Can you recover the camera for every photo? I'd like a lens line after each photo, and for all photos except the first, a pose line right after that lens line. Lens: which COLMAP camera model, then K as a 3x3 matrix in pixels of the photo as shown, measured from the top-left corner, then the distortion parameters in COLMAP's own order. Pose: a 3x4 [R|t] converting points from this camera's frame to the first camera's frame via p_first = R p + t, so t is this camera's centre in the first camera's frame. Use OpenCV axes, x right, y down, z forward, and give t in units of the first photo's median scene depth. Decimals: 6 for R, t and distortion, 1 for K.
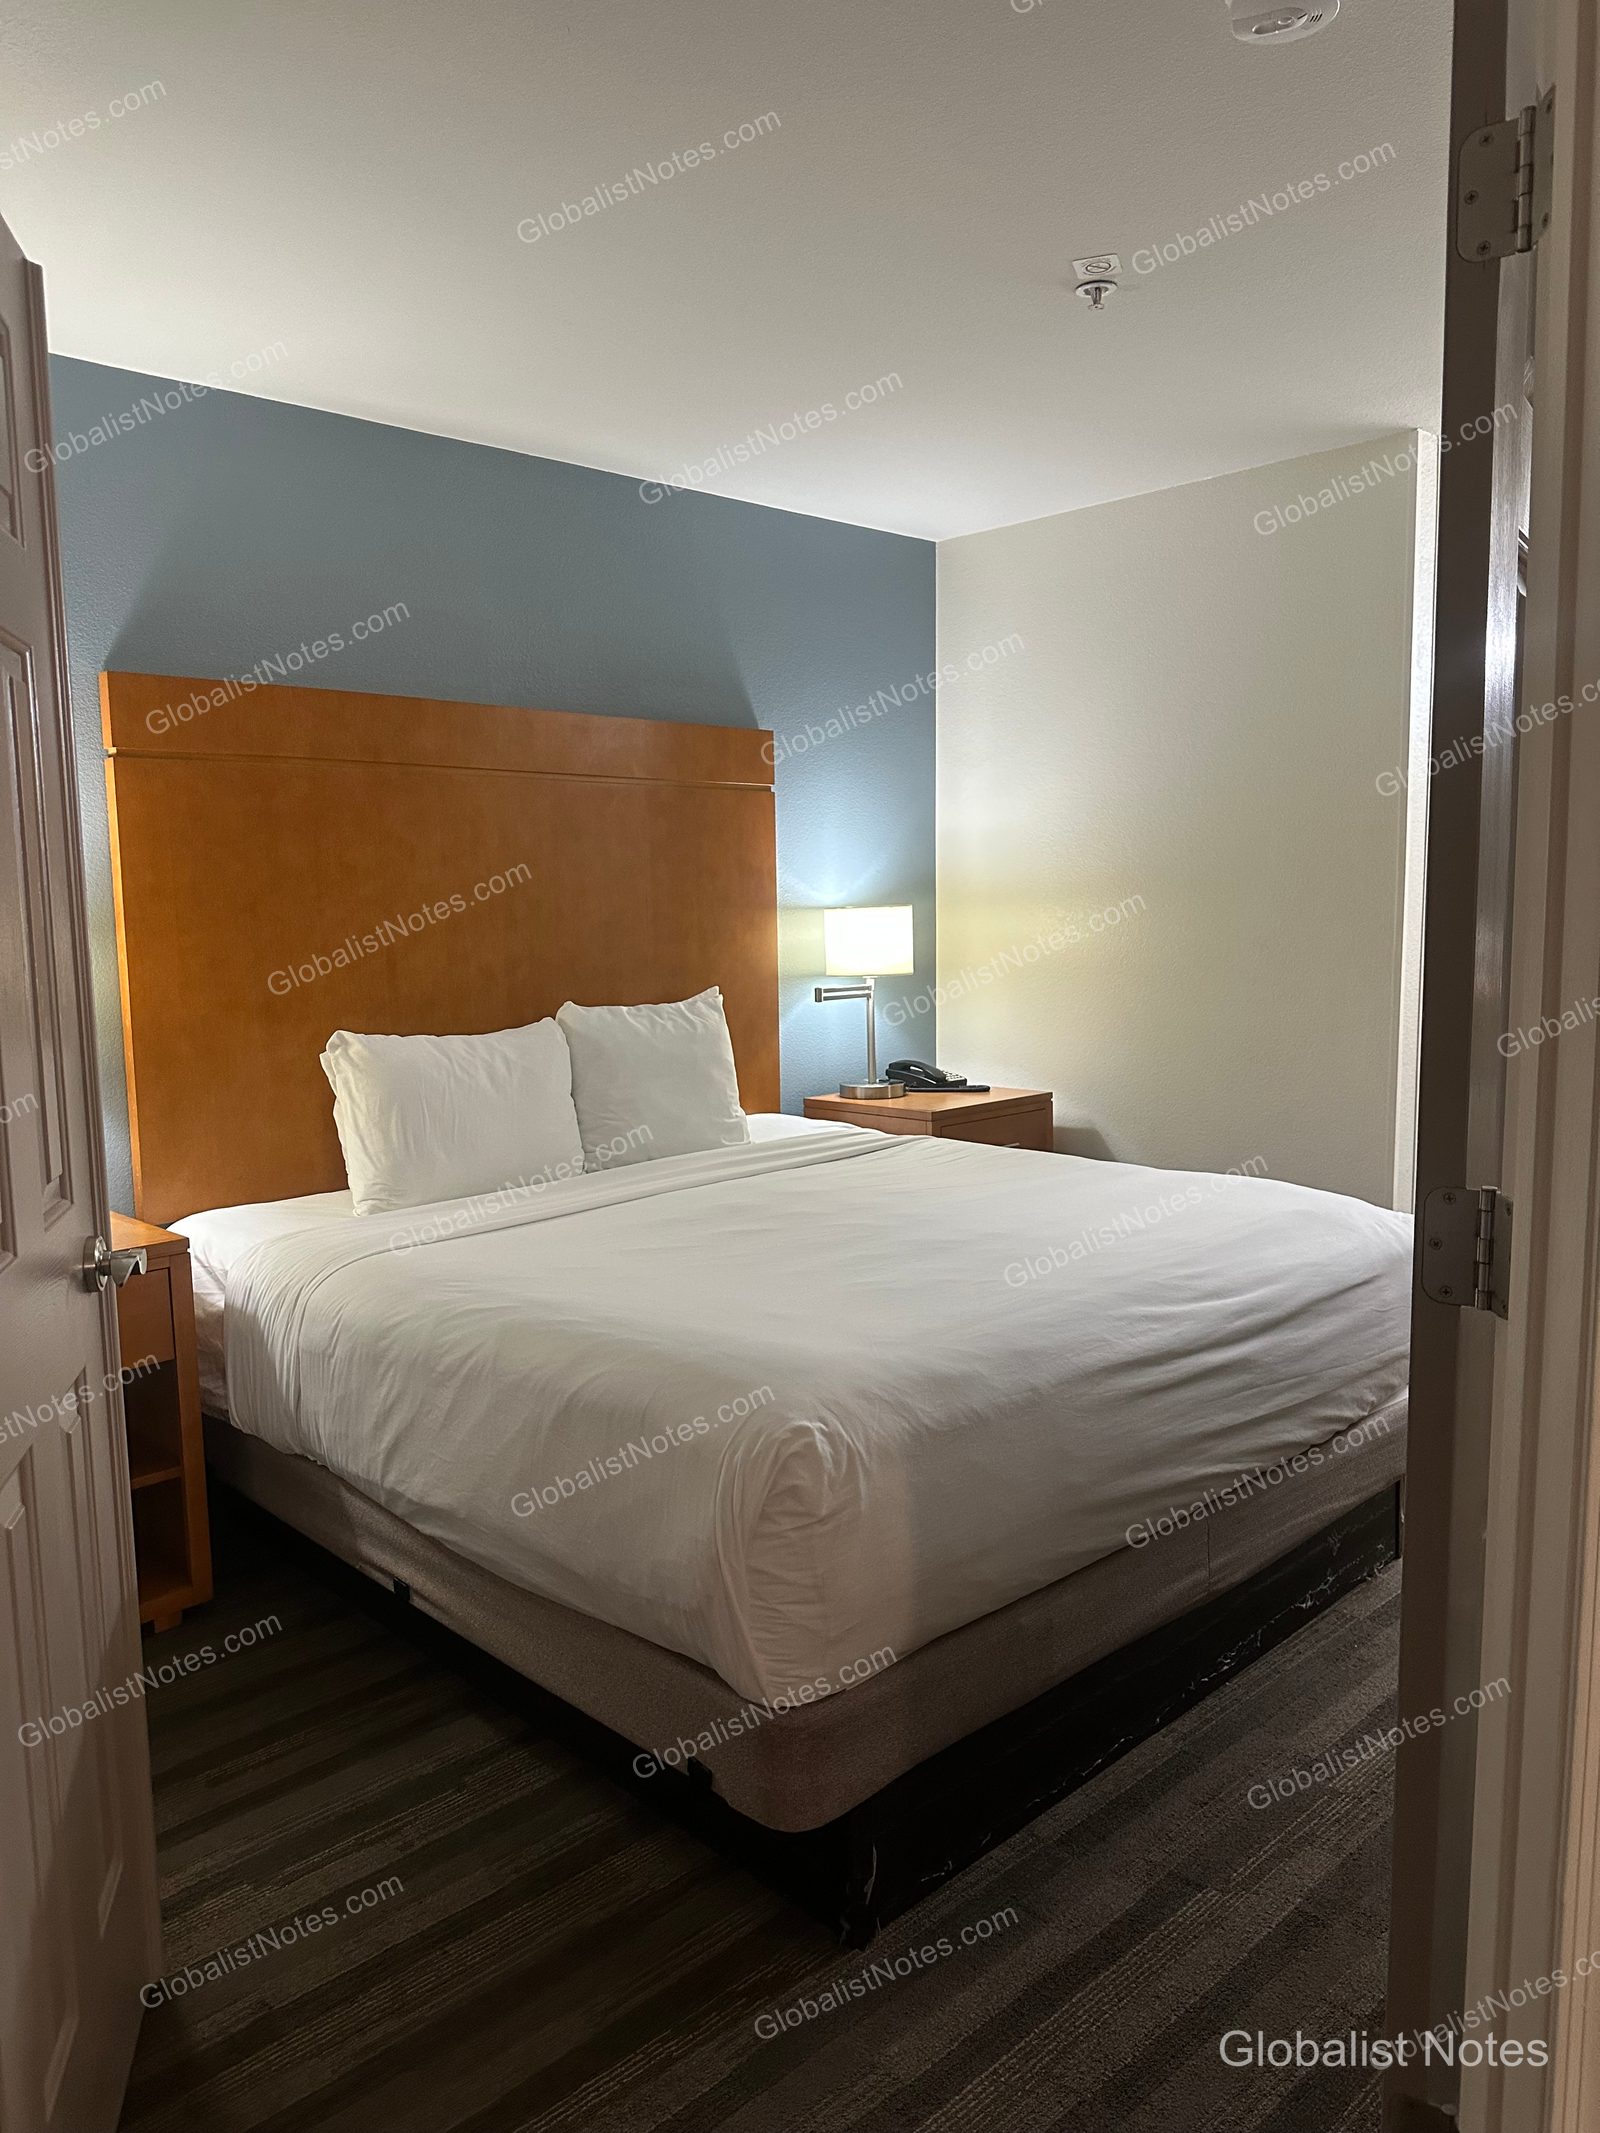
lens RADIAL K [[1460.3, 0, 800.0], [0, 1460.3, 1066.5], [0, 0, 1]] dist [-0.008087, -0.000057]
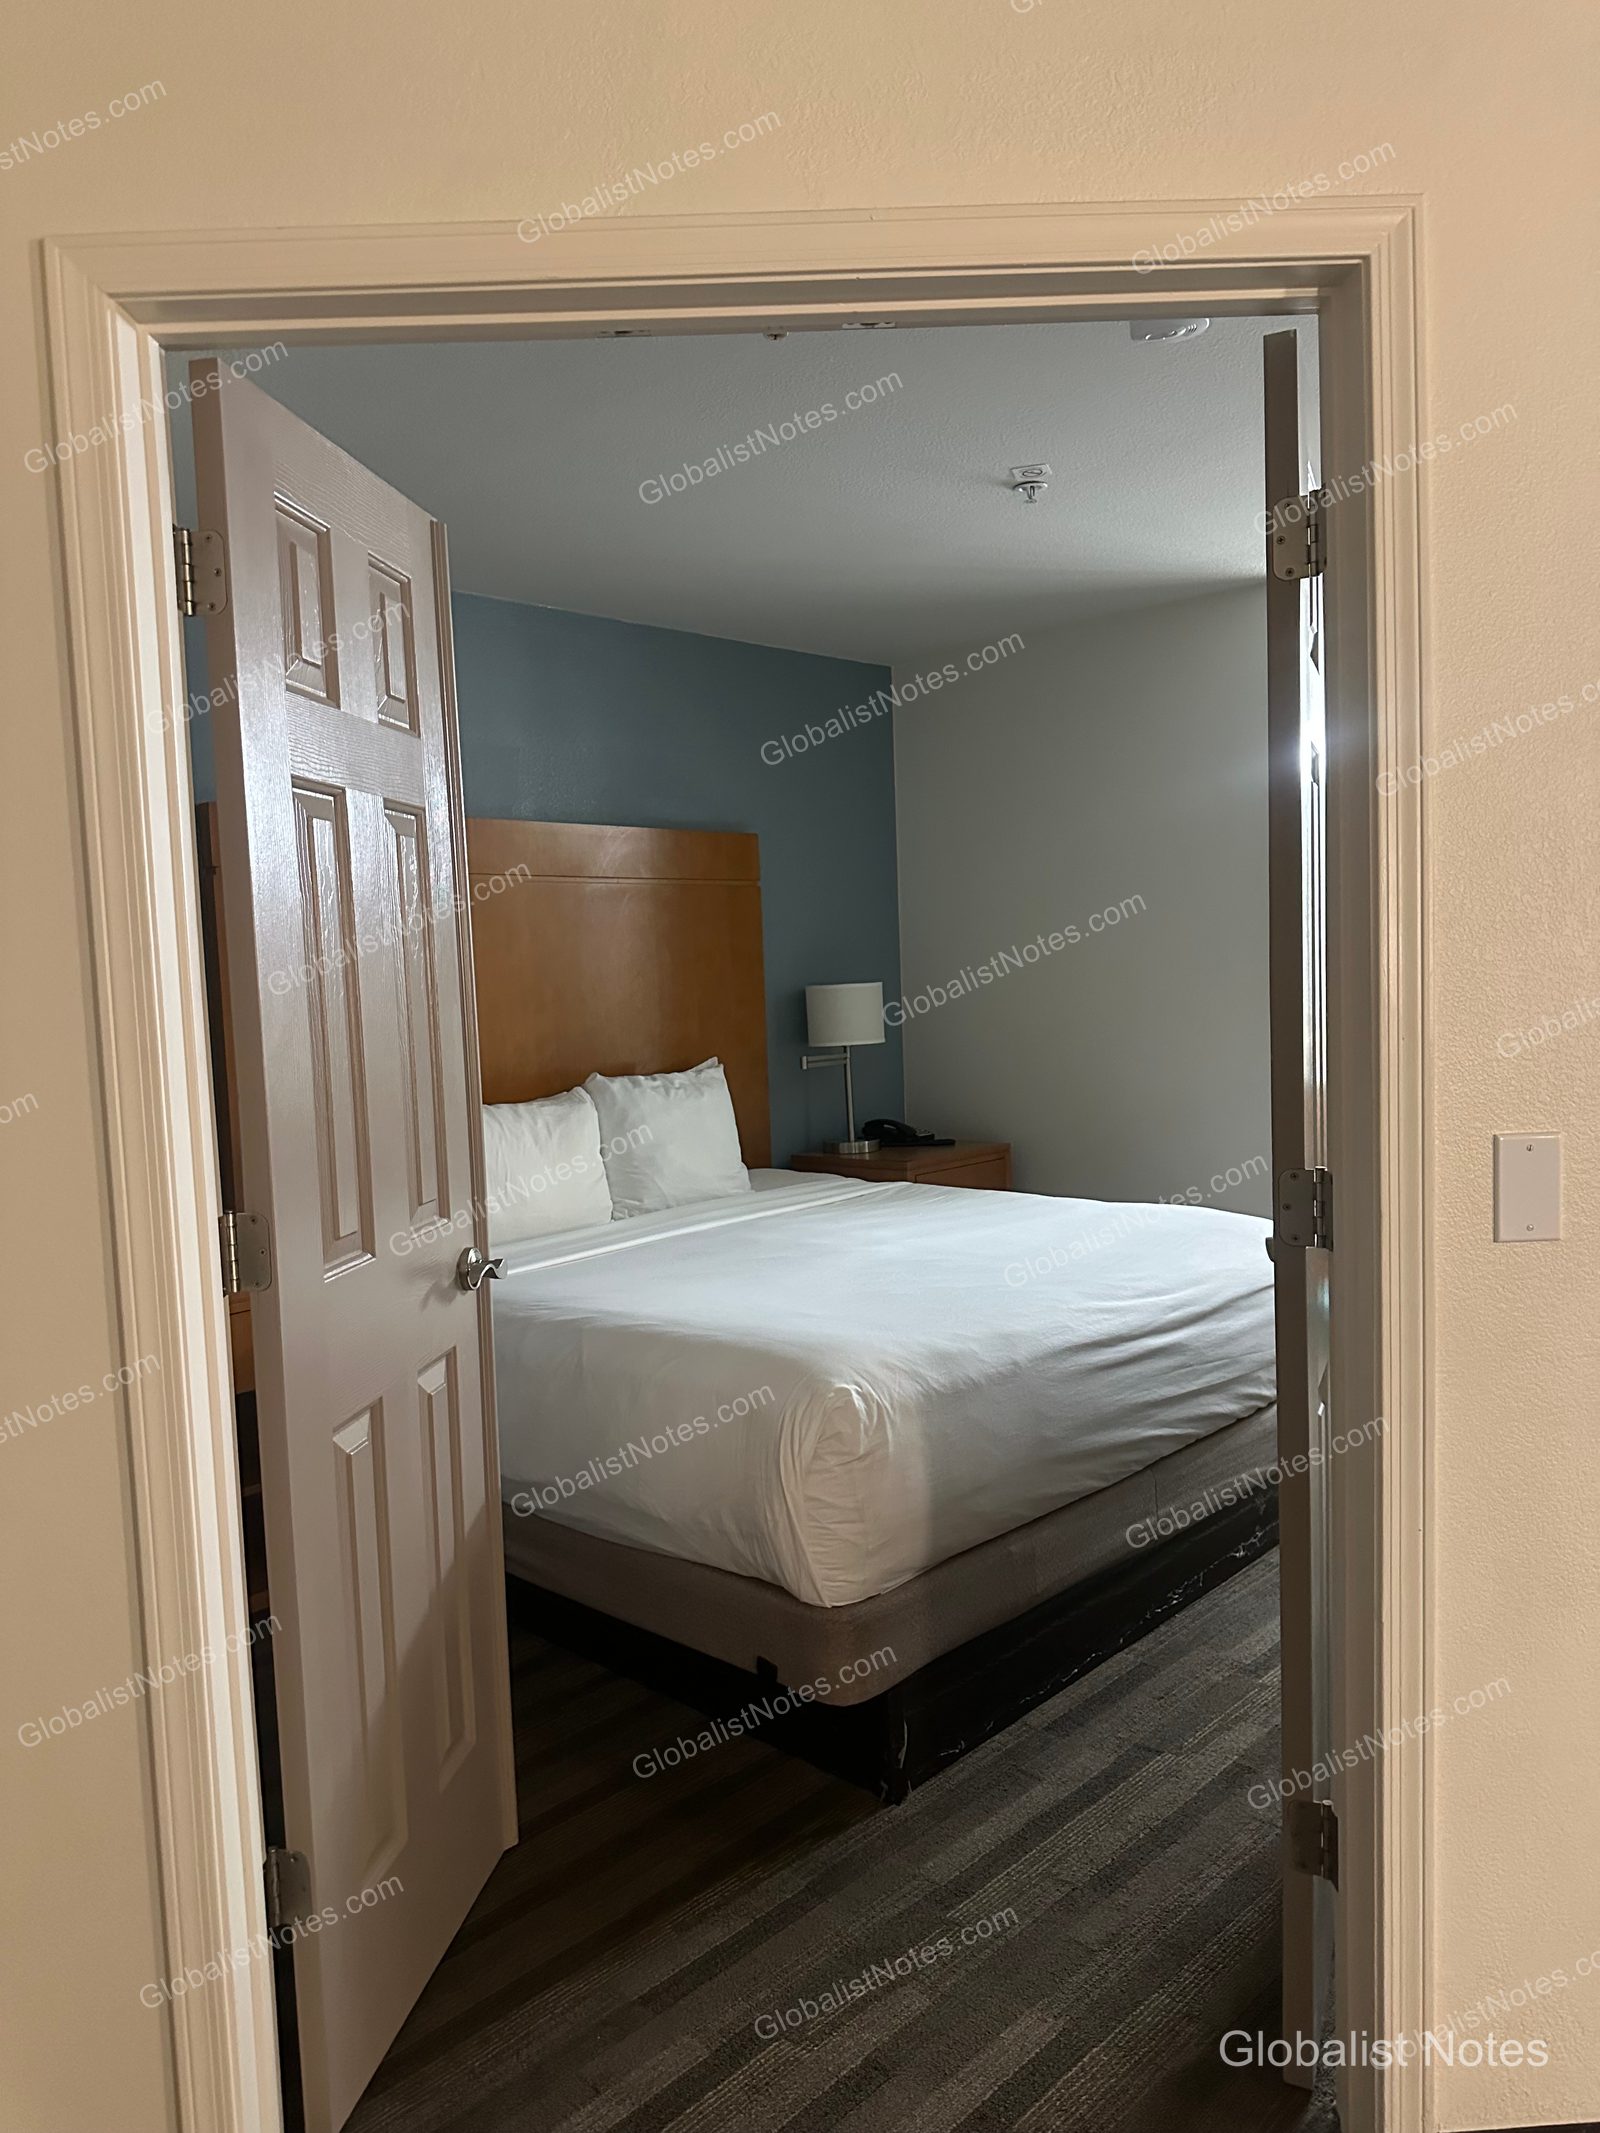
lens RADIAL K [[1510.9, 0, 800.0], [0, 1510.9, 1066.5], [0, 0, 1]] dist [0.007568, 0.000276]
pose [[0.998676, -0.023493, 0.045767, -0.082139], [0.025767, 0.998430, -0.049739, 0.022700], [-0.044527, 0.050852, 0.997713, -0.325517]]
